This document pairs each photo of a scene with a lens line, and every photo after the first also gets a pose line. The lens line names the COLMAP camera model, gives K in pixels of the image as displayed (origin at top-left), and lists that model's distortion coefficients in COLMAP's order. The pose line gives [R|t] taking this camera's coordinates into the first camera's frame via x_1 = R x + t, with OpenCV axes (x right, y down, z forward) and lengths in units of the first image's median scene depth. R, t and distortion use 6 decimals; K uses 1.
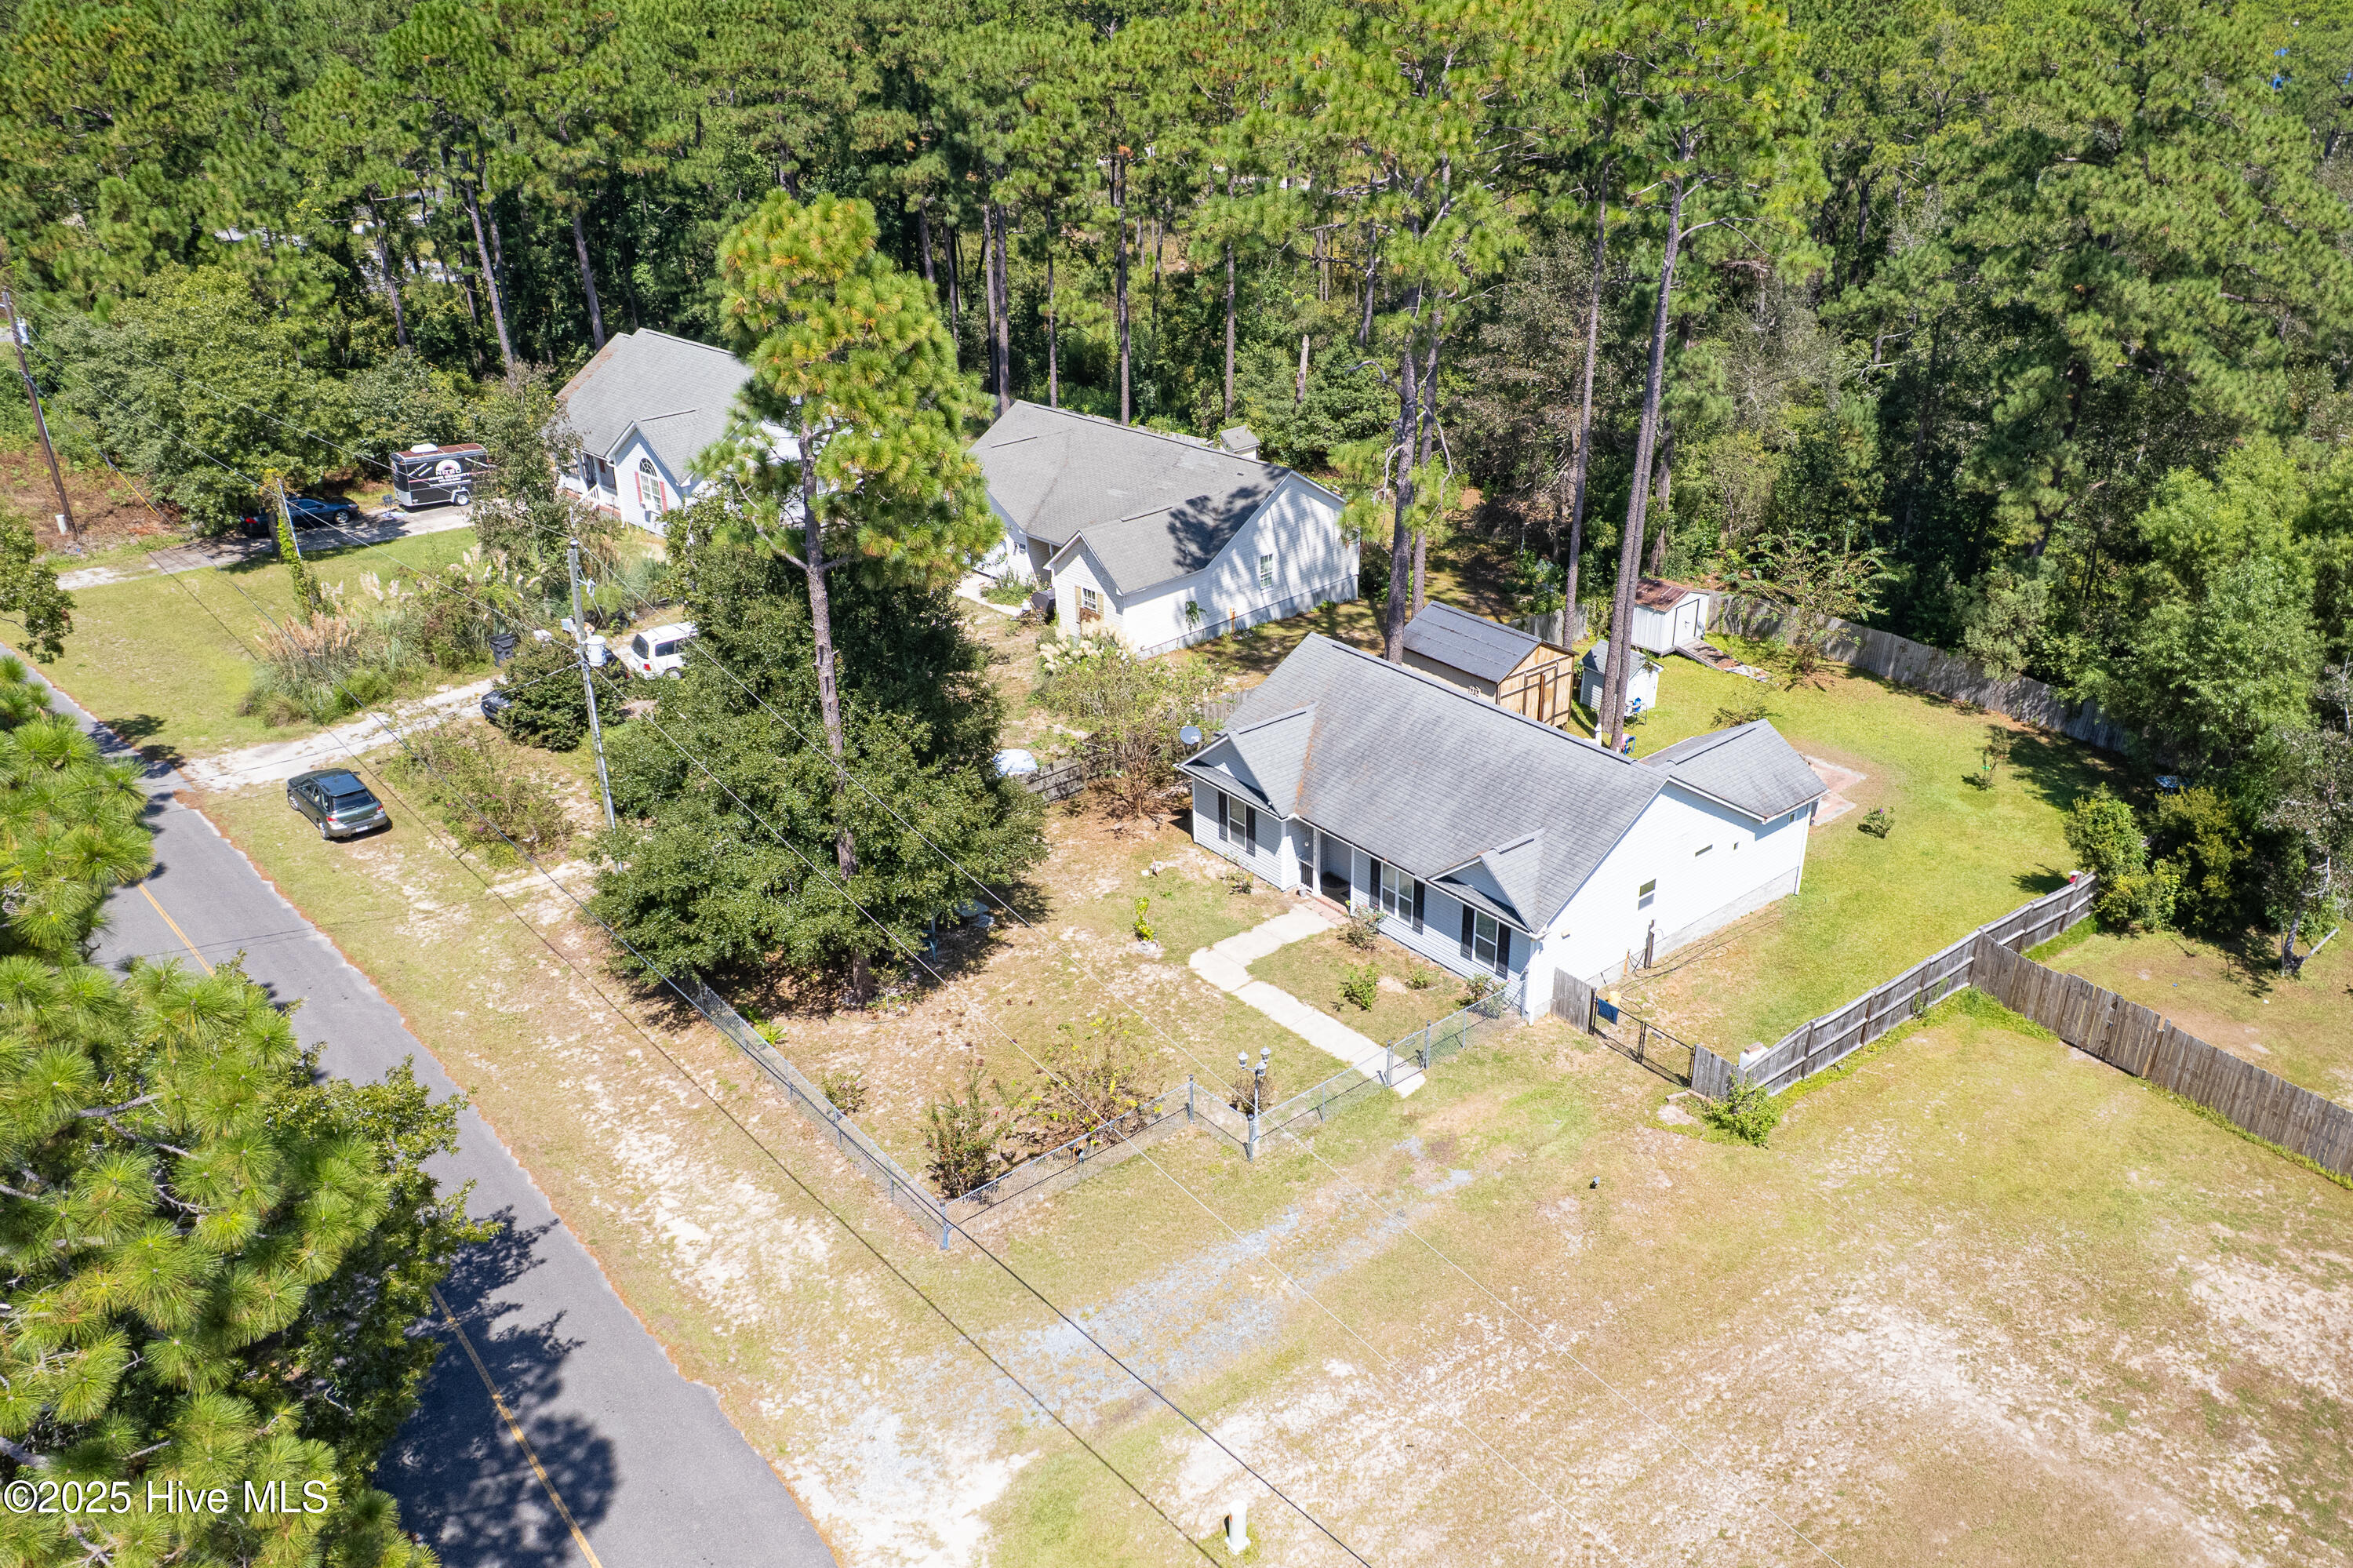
lens RADIAL K [[1854.5, 0, 1176.5], [0, 1854.5, 784.0], [0, 0, 1]] dist [-0.118044, 0.151513]
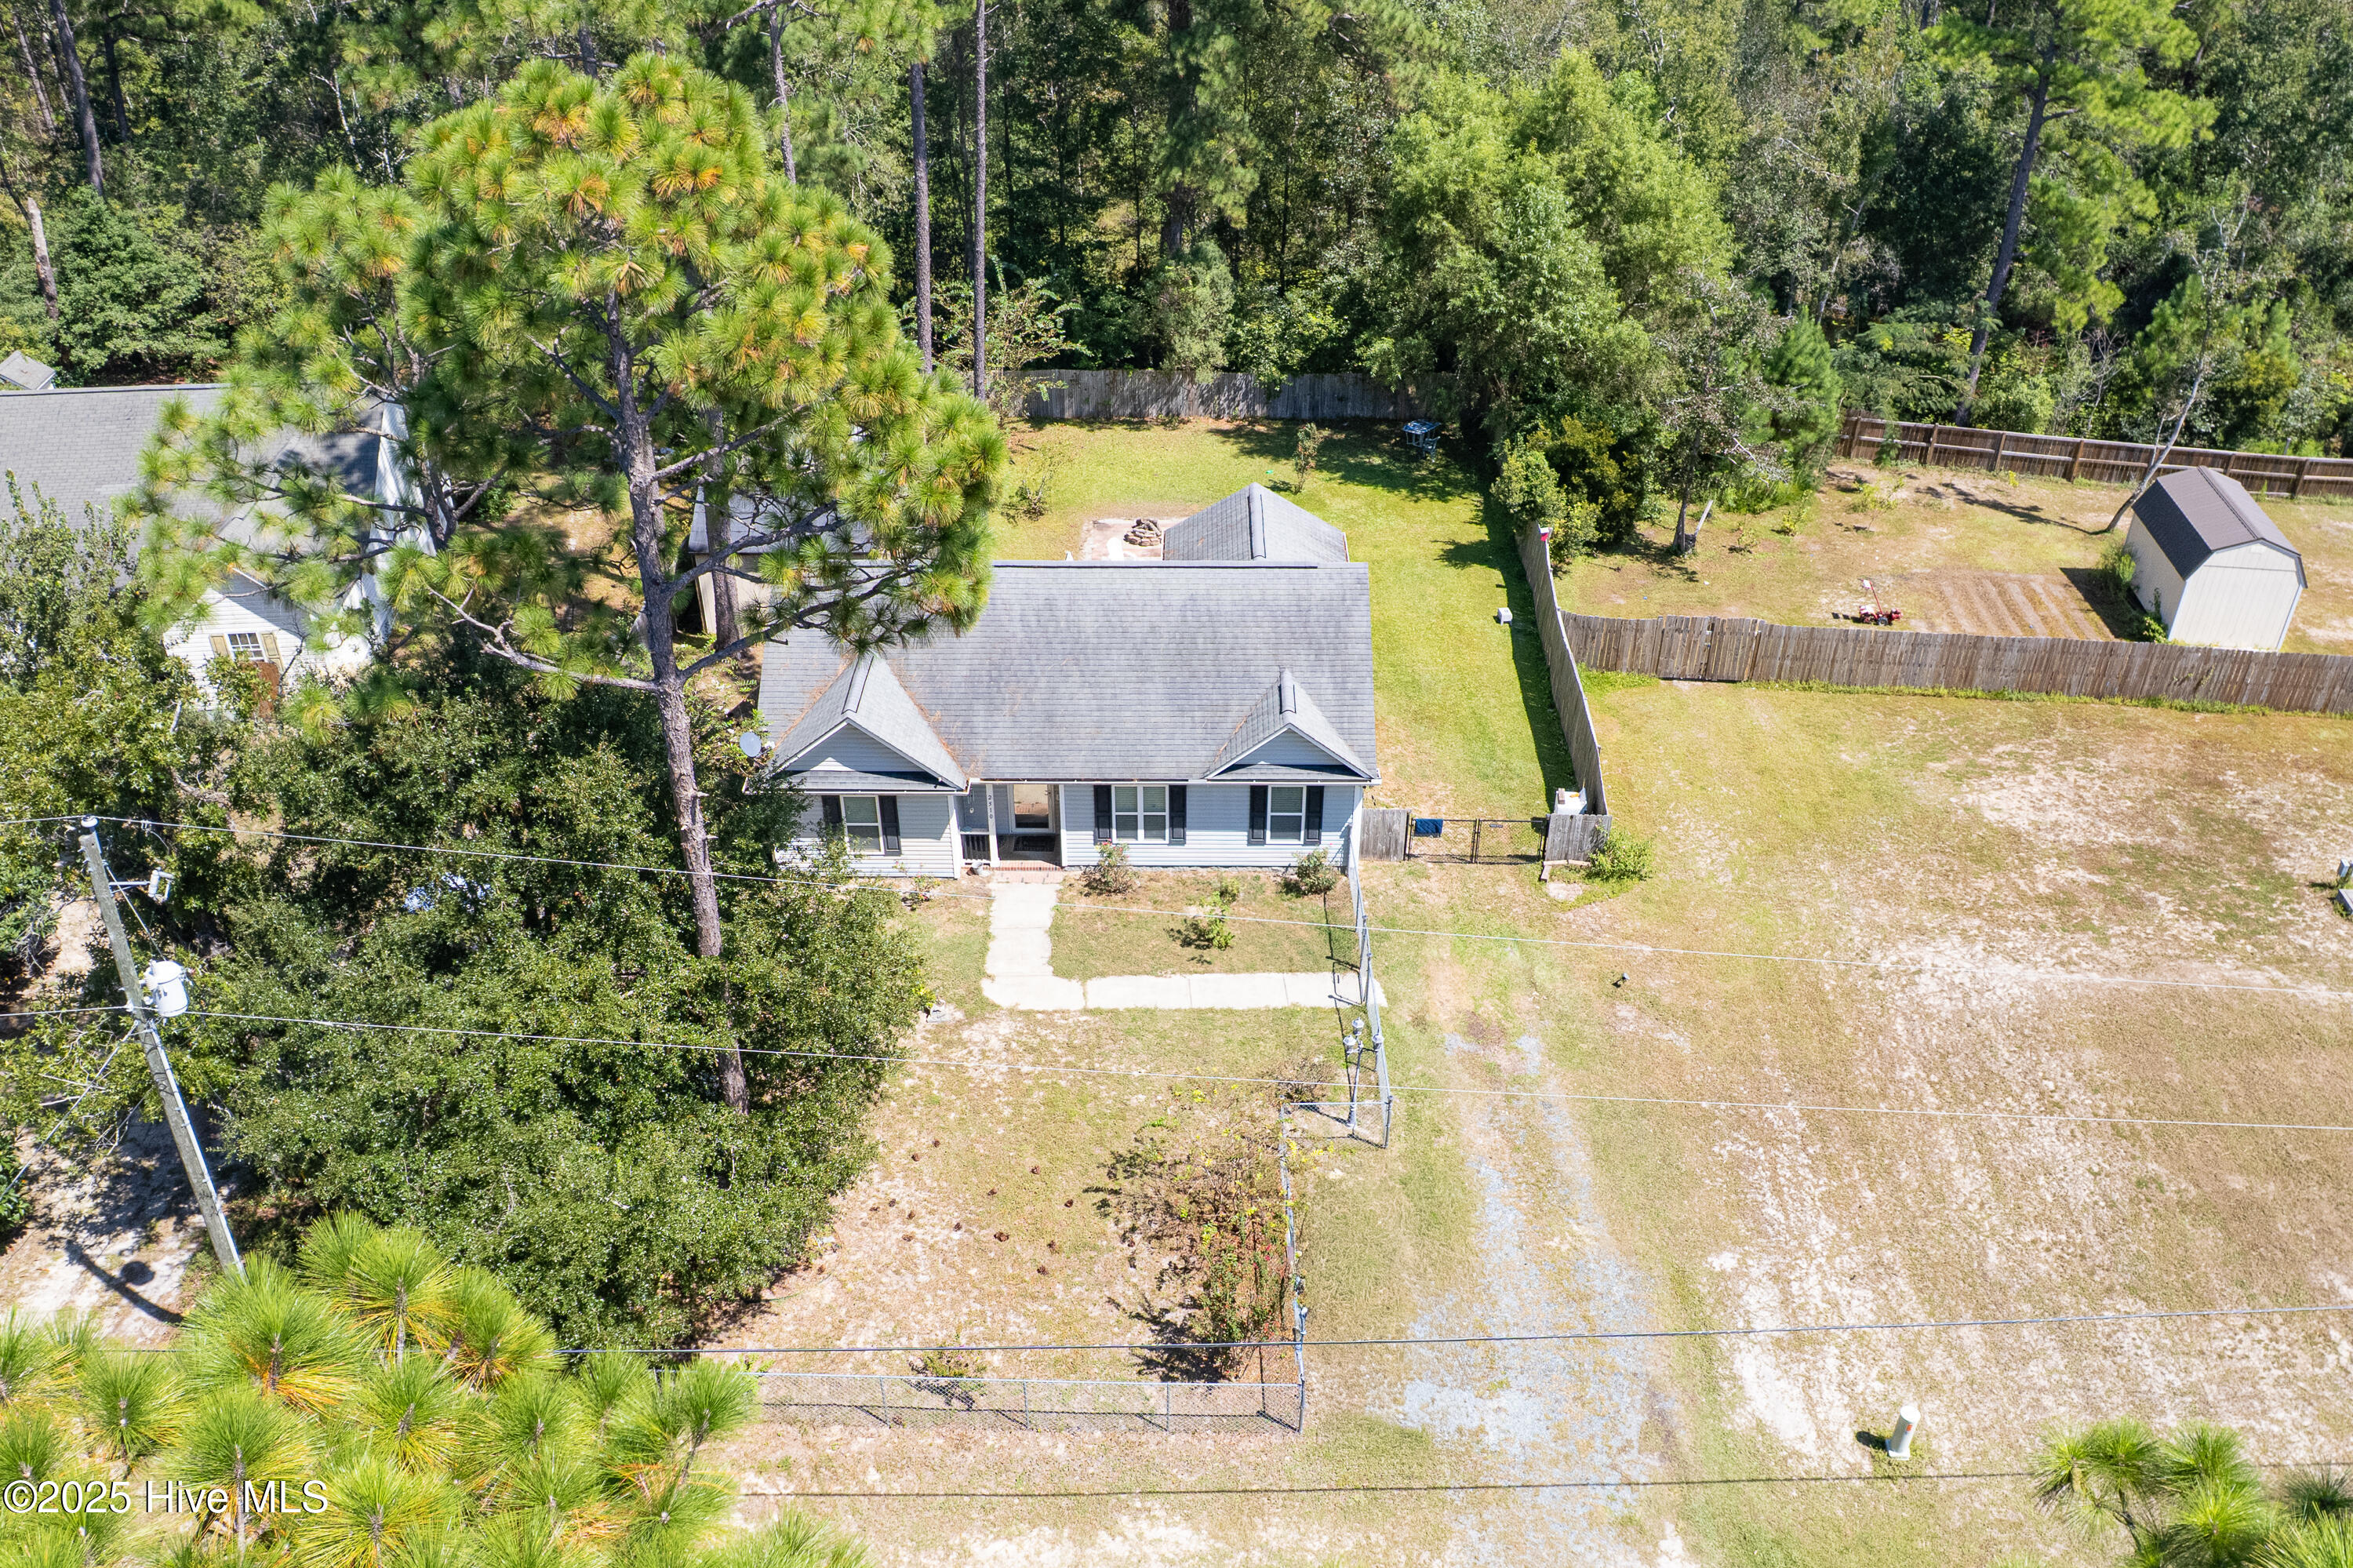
lens RADIAL K [[2197.3, 0, 1176.5], [0, 2197.3, 784.0], [0, 0, 1]] dist [-0.047651, 0.003369]
pose [[0.627228, -0.390103, 0.674096, -0.523075], [0.322255, 0.917943, 0.231369, -0.172970], [-0.709039, 0.072110, 0.701472, 0.297378]]
